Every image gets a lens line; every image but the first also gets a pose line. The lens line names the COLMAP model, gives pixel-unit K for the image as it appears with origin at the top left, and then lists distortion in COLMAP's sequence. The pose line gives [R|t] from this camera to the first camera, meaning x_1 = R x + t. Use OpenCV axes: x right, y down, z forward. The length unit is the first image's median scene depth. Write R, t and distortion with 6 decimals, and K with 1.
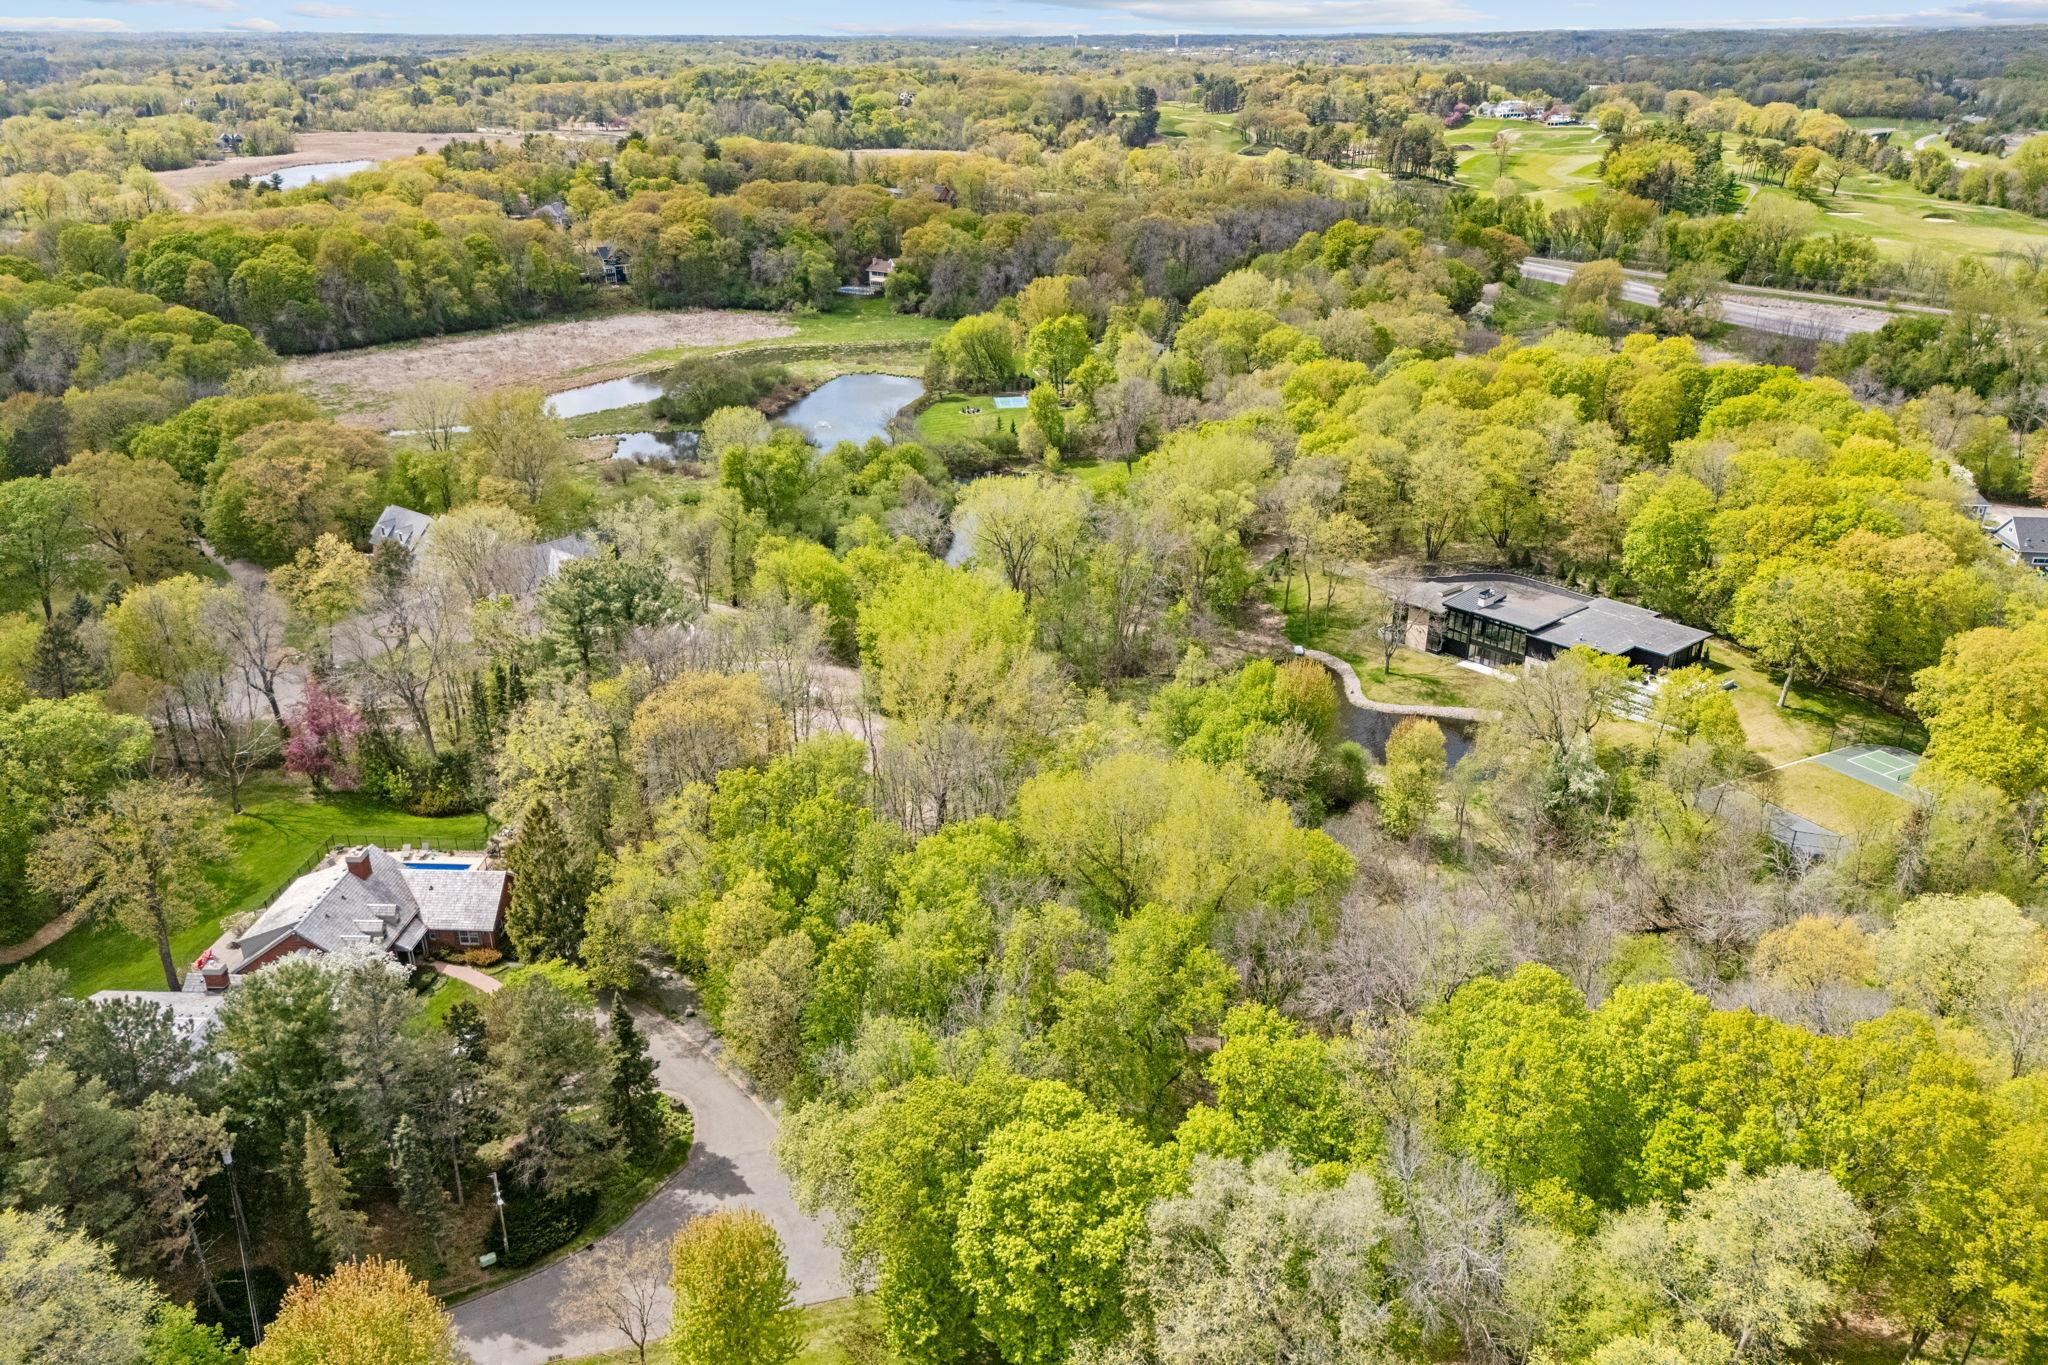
lens RADIAL K [[1498.4, 0, 1023.5], [0, 1498.4, 746.3], [0, 0, 1]] dist [0.067526, -0.051994]
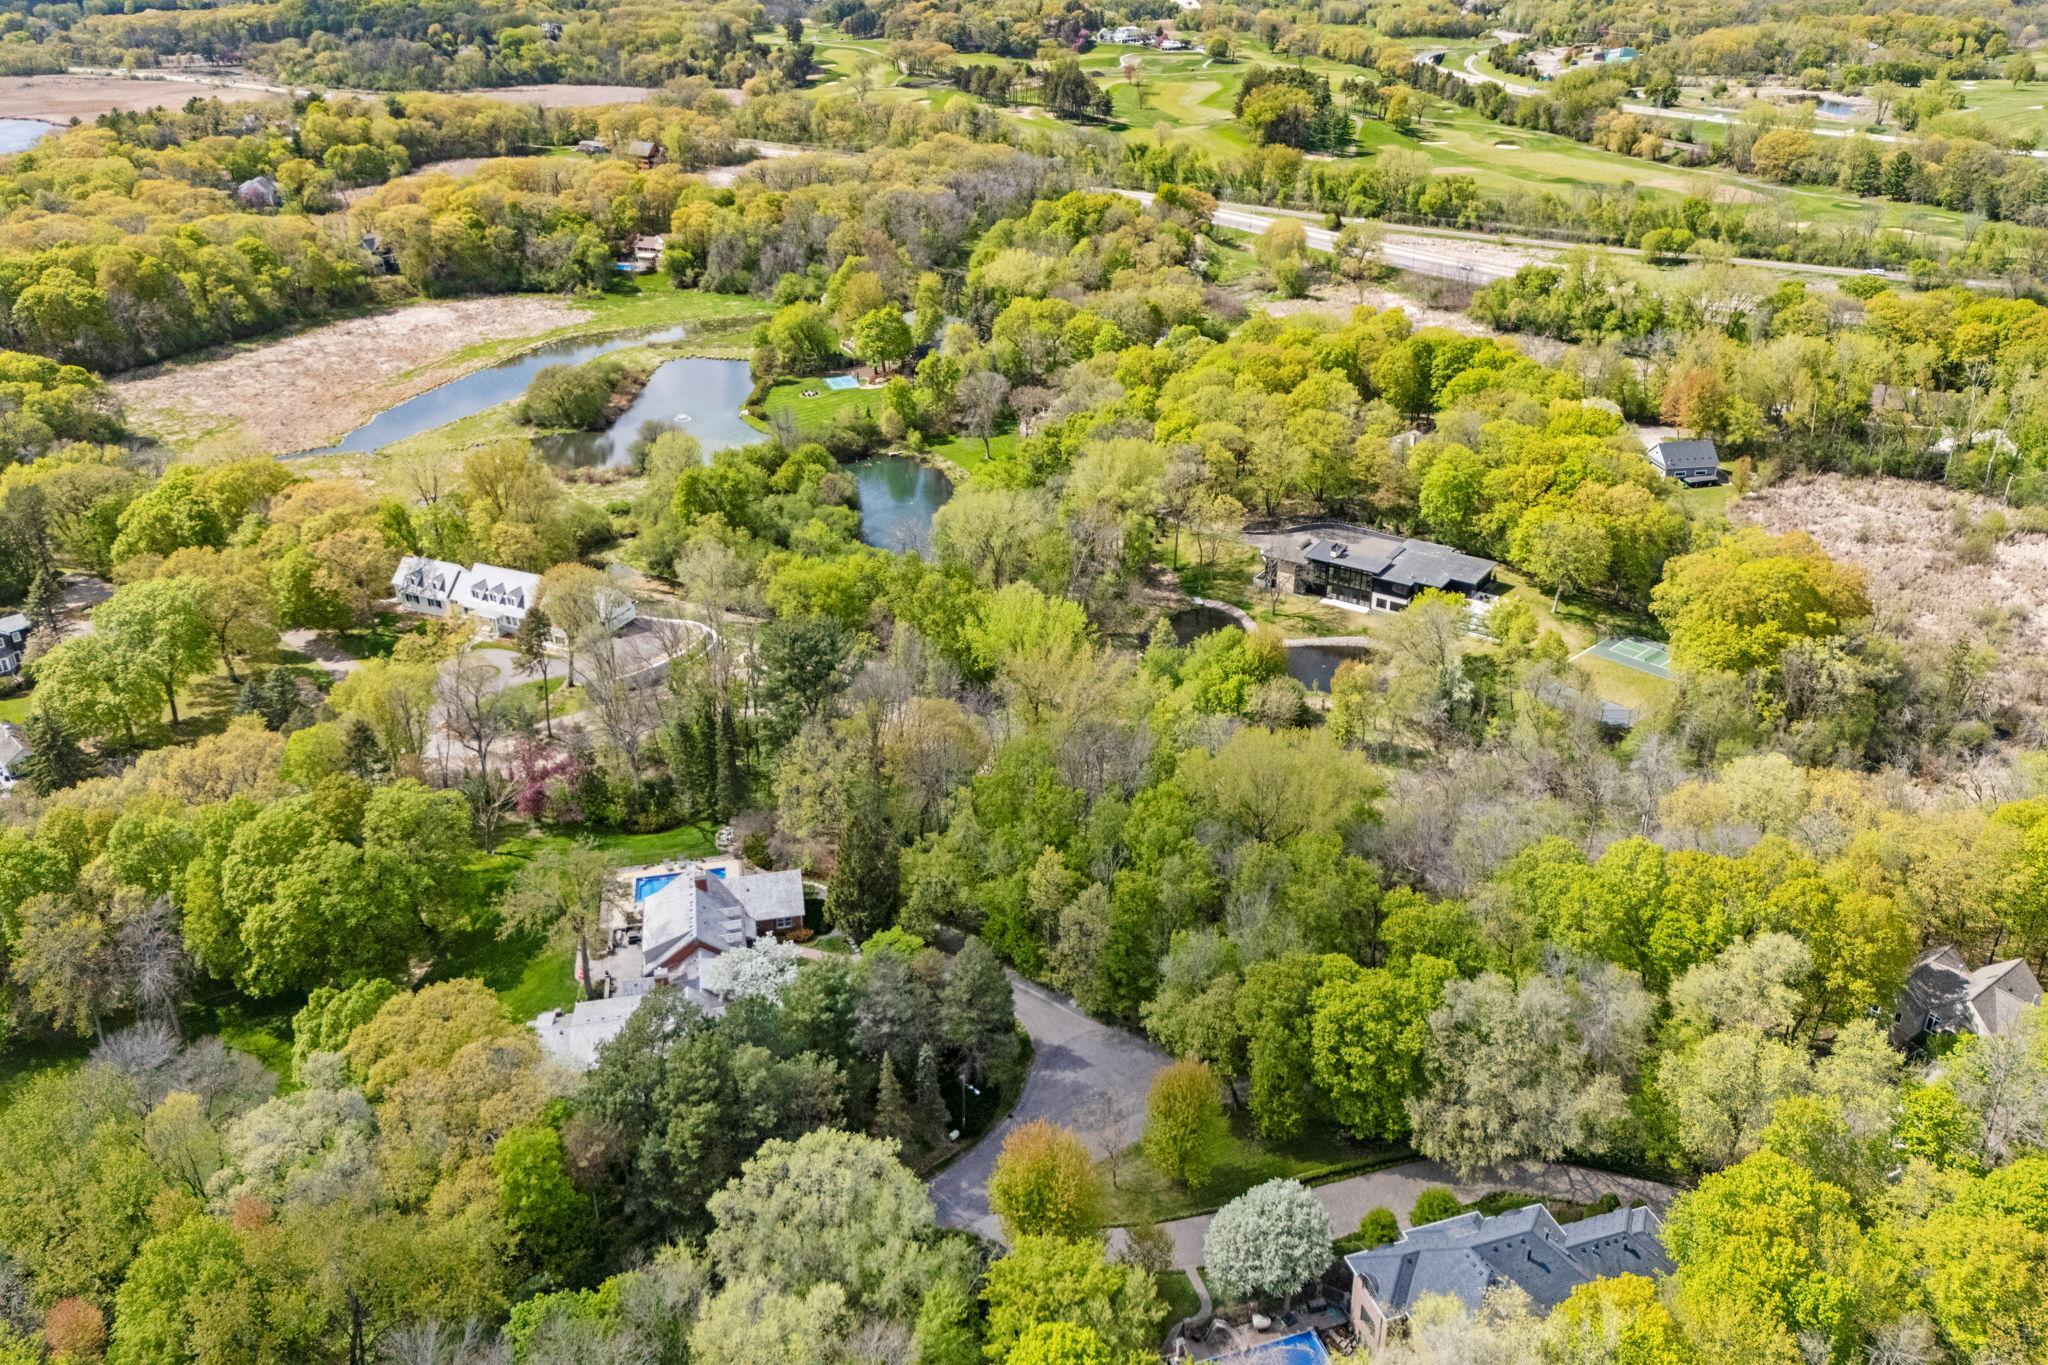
lens RADIAL K [[1489.0, 0, 1025.1], [0, 1489.0, 604.1], [0, 0, 1]] dist [0.085215, -0.075958]
pose [[0.968110, -0.107878, 0.226109, -0.137954], [0.111624, 0.993743, -0.003809, -0.040680], [-0.224283, 0.028927, 0.974095, -0.114693]]
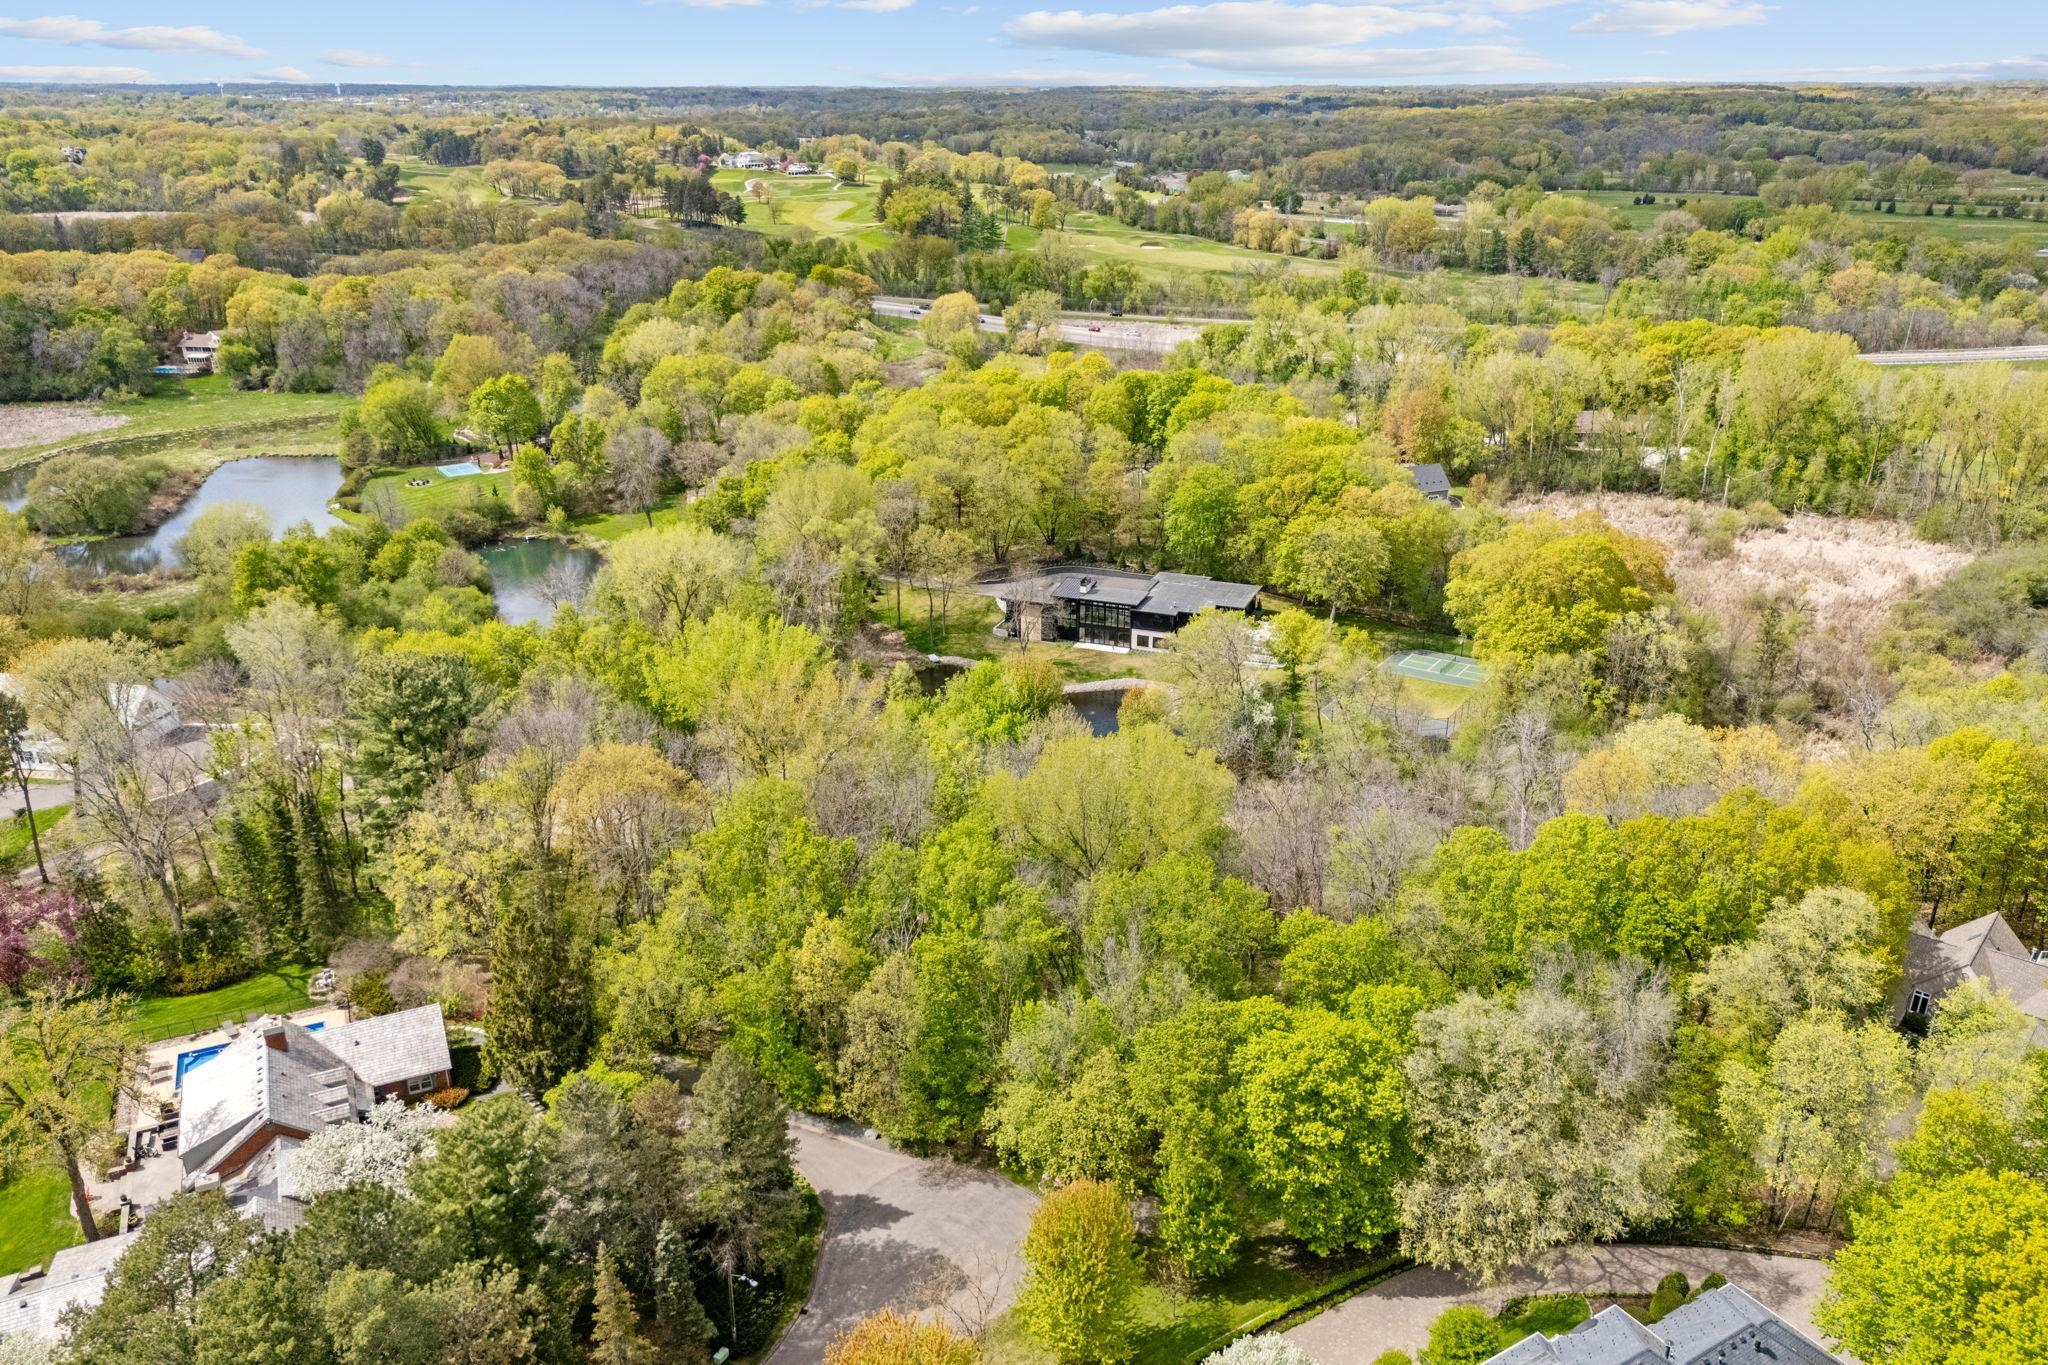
lens RADIAL K [[1498.4, 0, 1023.5], [0, 1498.4, 746.3], [0, 0, 1]] dist [0.067526, -0.051994]
pose [[0.882853, -0.189299, 0.429810, -0.128062], [0.201524, 0.979329, 0.017381, -0.004303], [-0.424215, 0.071272, 0.902752, 0.006266]]
